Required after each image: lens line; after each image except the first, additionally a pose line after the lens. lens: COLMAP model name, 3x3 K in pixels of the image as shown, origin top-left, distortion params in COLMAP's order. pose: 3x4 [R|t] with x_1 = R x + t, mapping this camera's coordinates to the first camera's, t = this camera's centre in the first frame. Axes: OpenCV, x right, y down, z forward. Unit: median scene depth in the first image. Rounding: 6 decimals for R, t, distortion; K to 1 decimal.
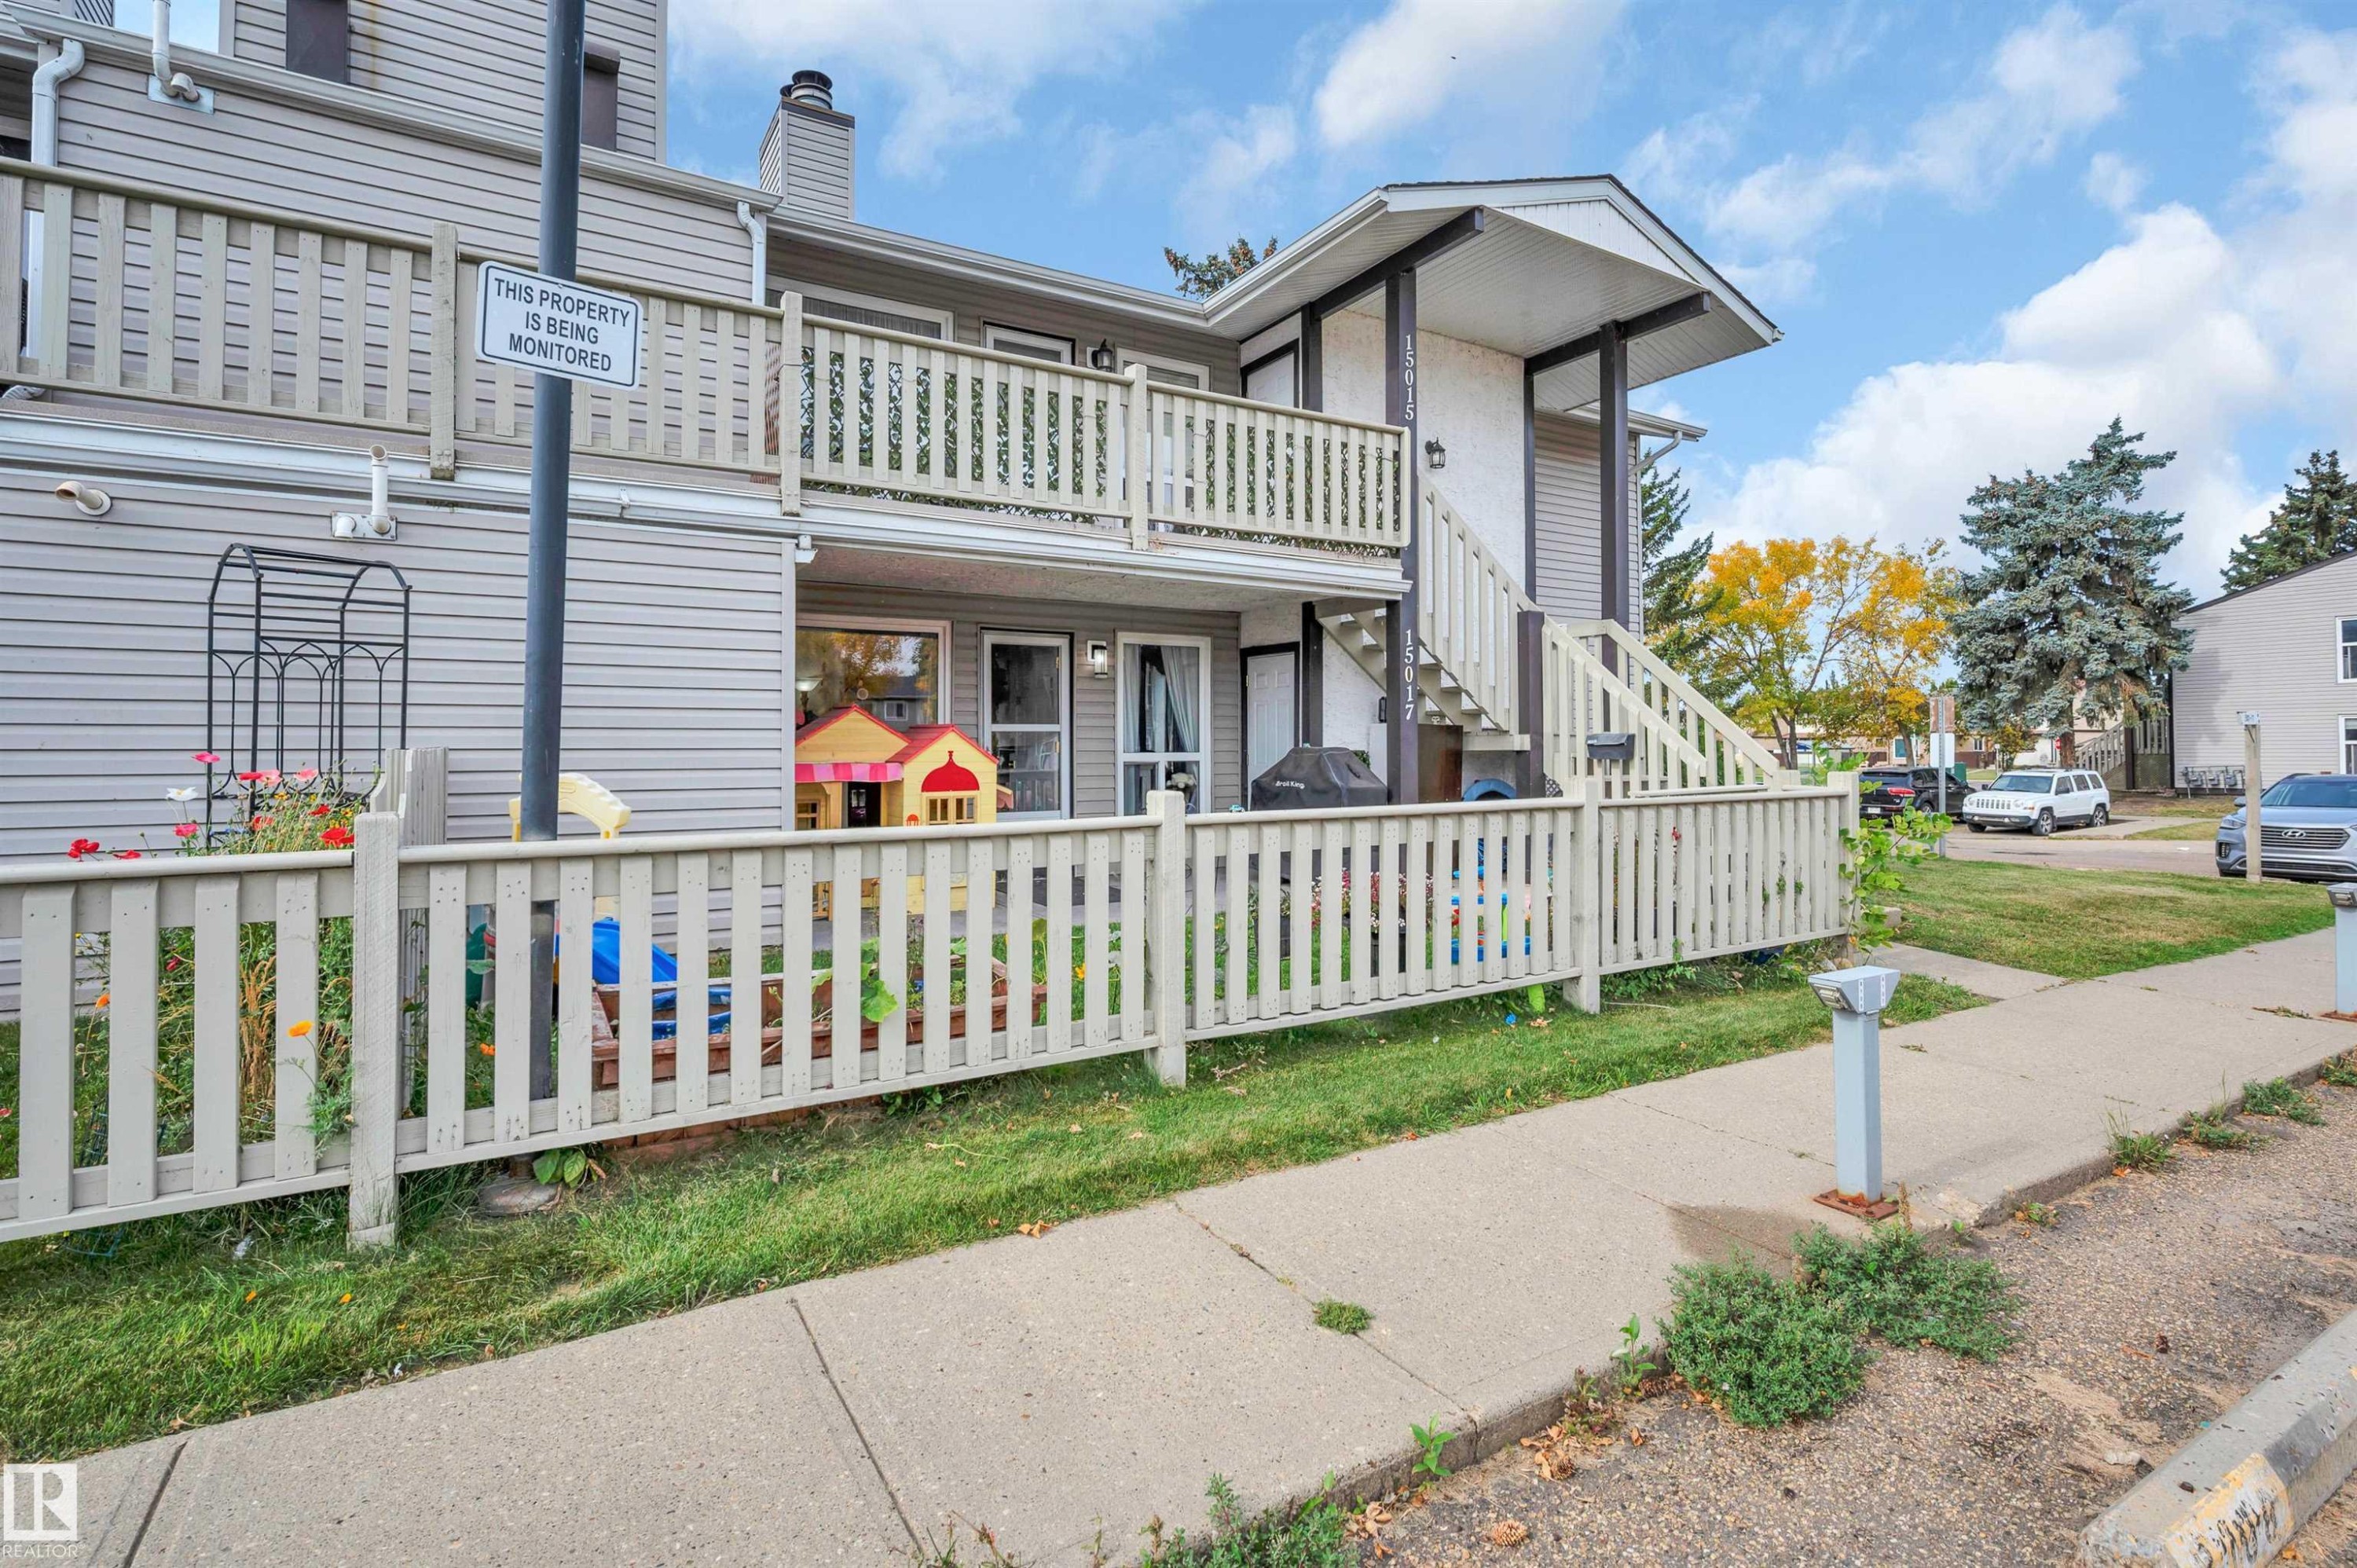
lens RADIAL K [[1139.5, 0, 1203.7], [0, 1139.5, 740.2], [0, 0, 1]] dist [-0.000972, -0.000600]
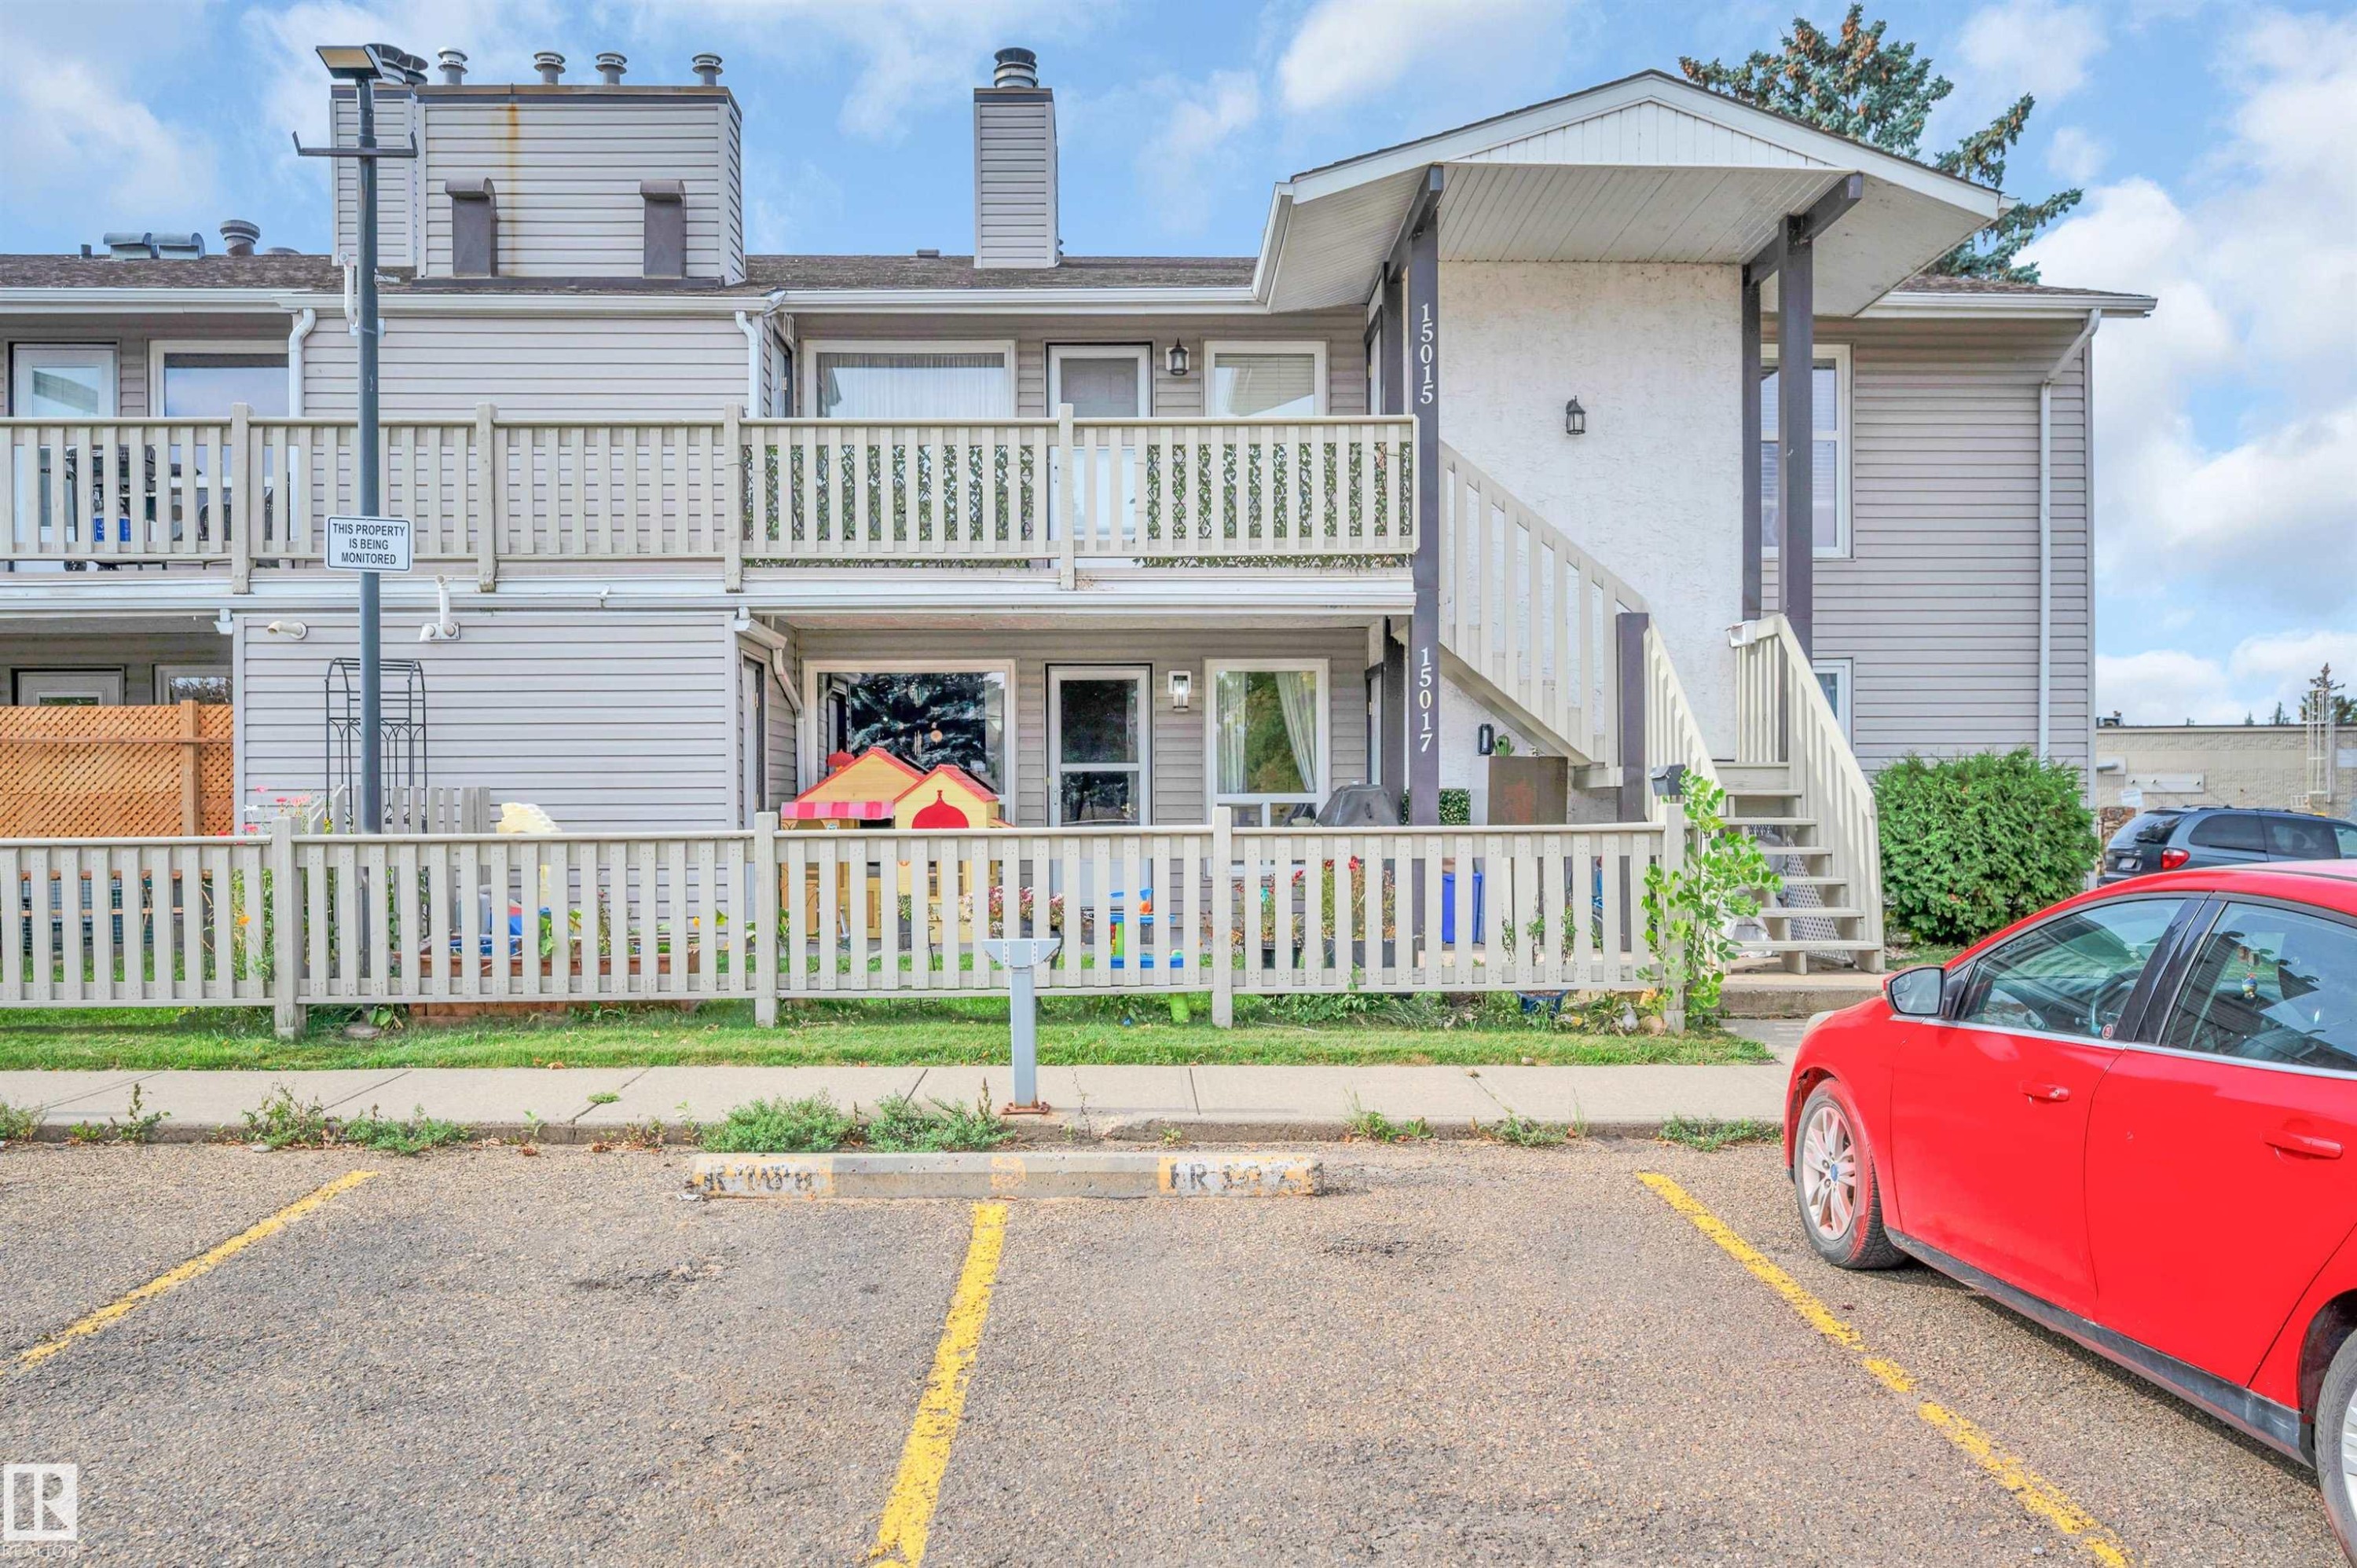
lens RADIAL K [[1834.4, 0, 1168.4], [0, 1834.4, 859.6], [0, 0, 1]] dist [-0.005959, -0.003738]
pose [[0.862926, 0.011027, -0.505210, 0.730380], [0.007840, 0.999349, 0.035203, 0.013749], [0.505269, -0.034338, 0.862278, -0.314578]]
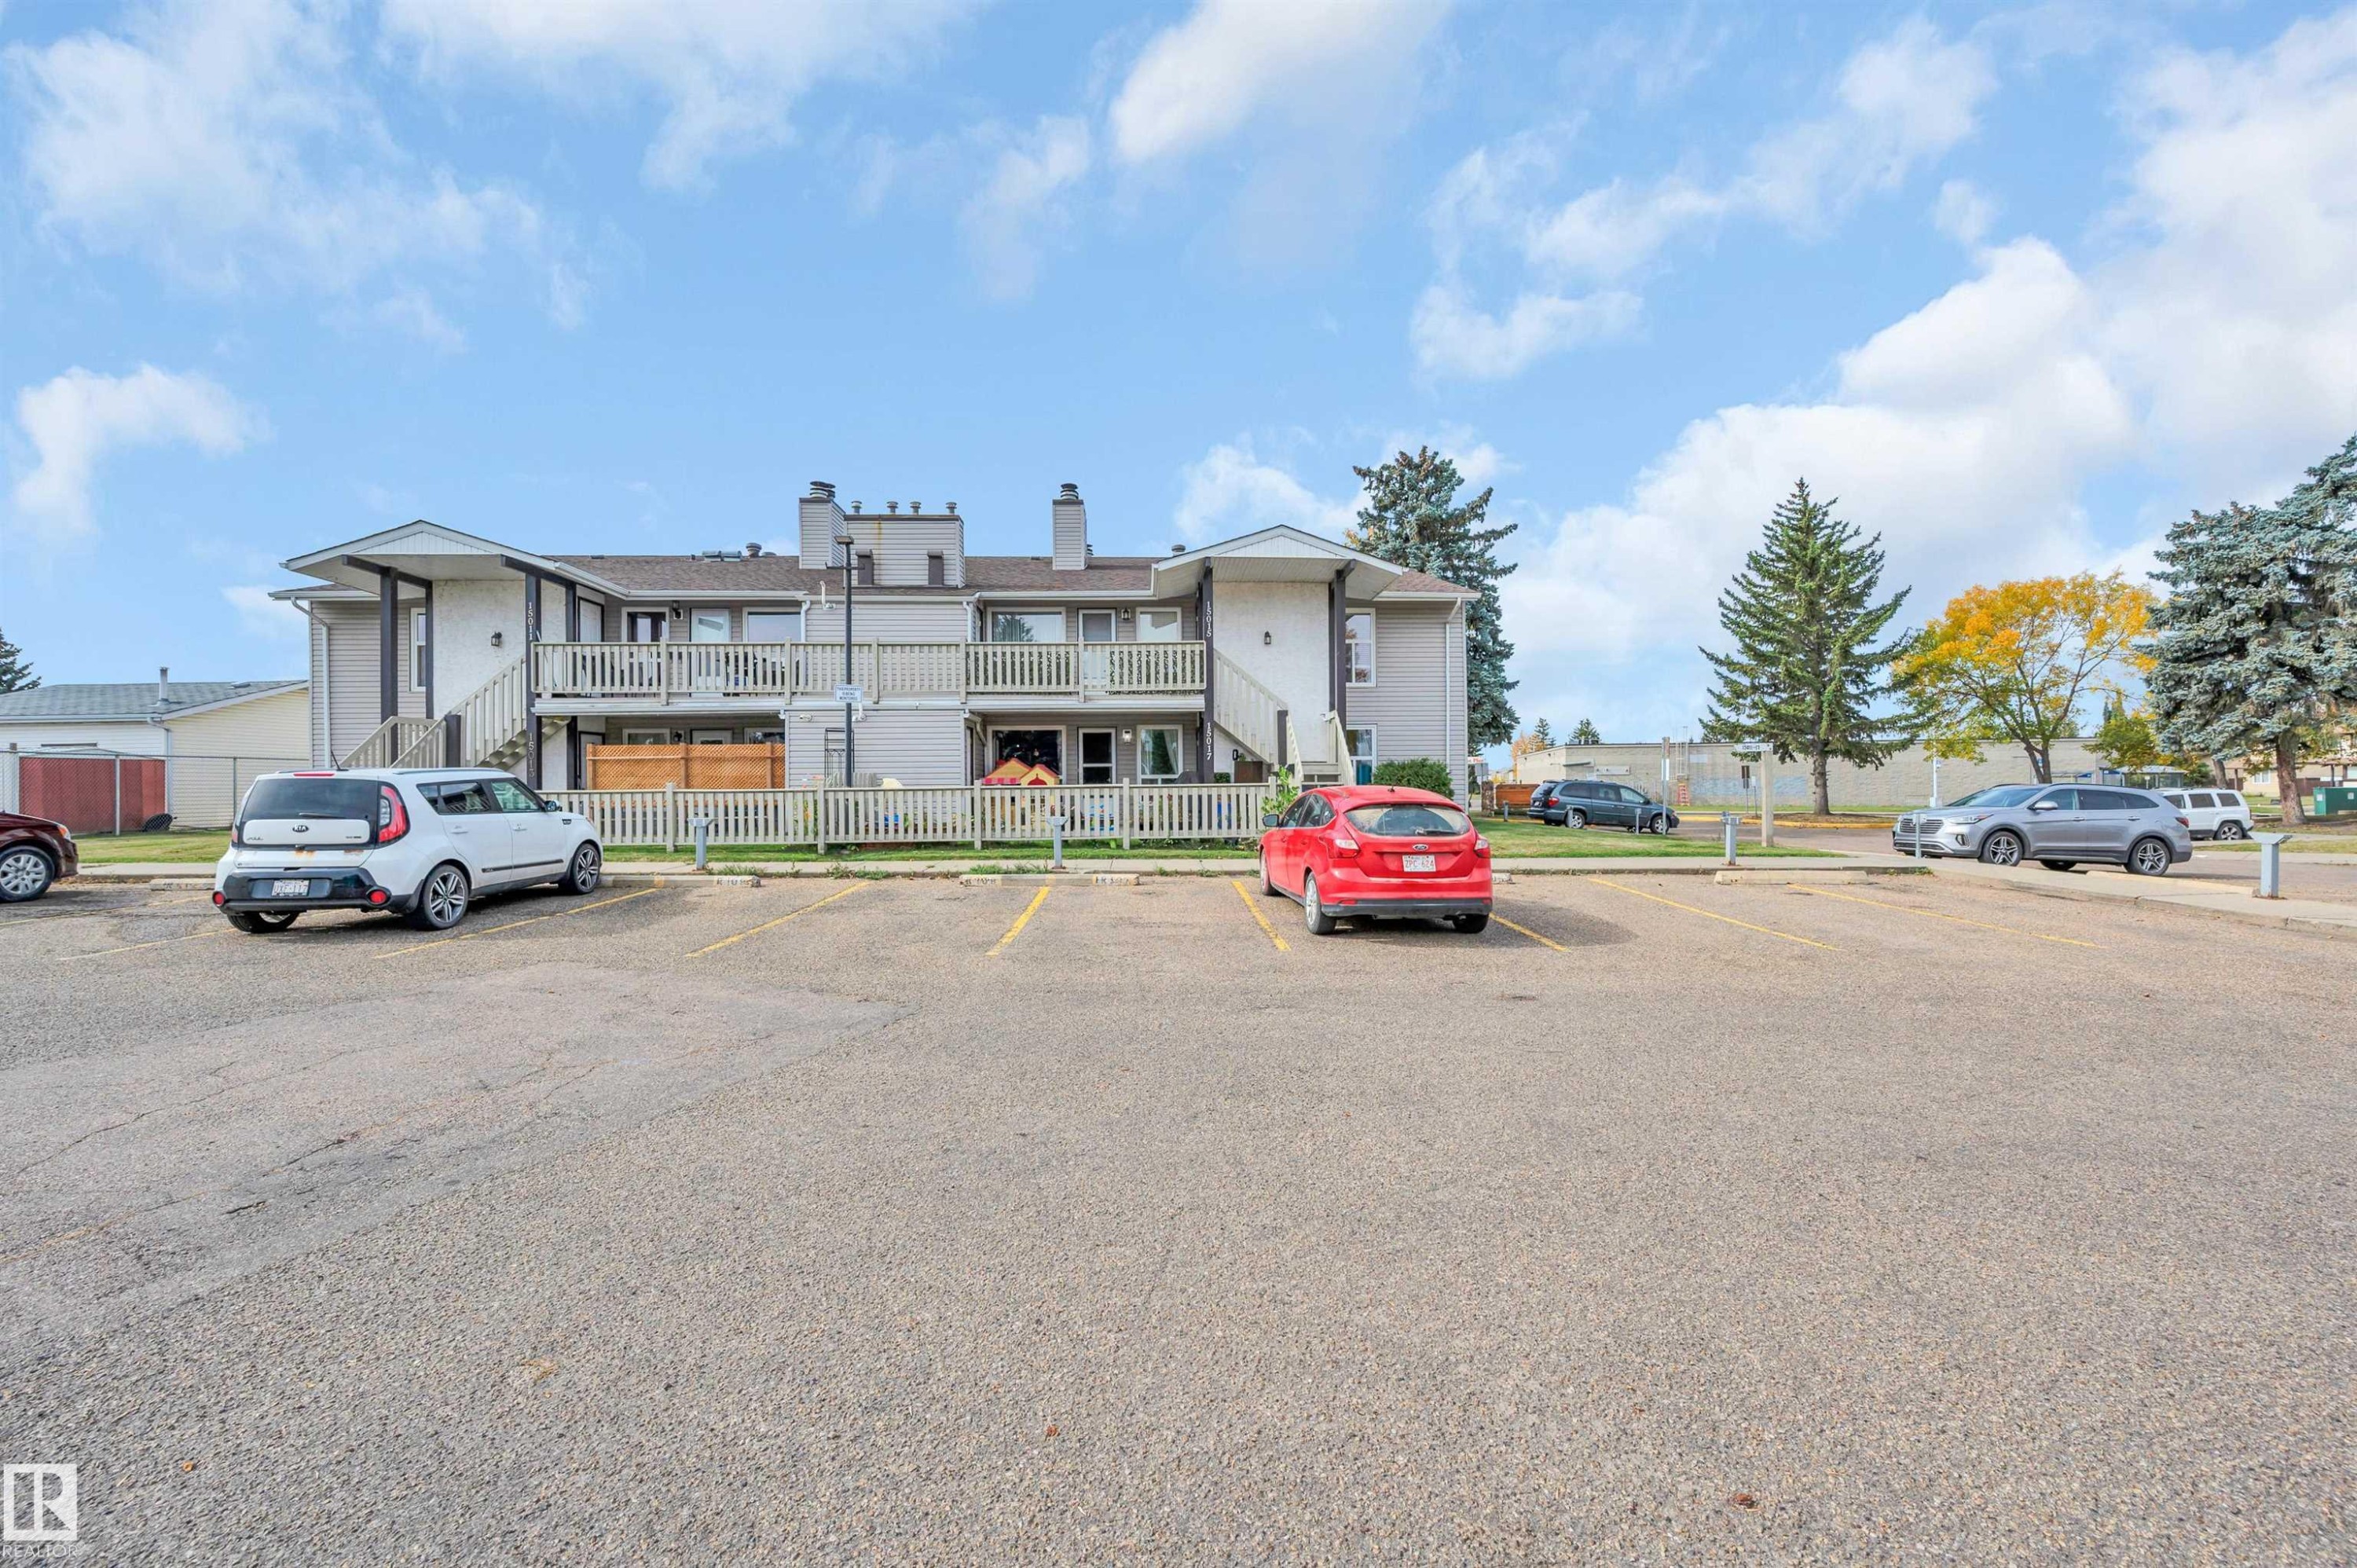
lens RADIAL K [[930.2, 0, 1183.9], [0, 930.2, 802.5], [0, 0, 1]] dist [-0.008195, -0.000115]
pose [[0.872914, 0.003347, -0.487863, 1.127706], [0.010972, 0.999589, 0.026490, 0.021571], [0.487751, -0.028476, 0.872518, -0.790520]]
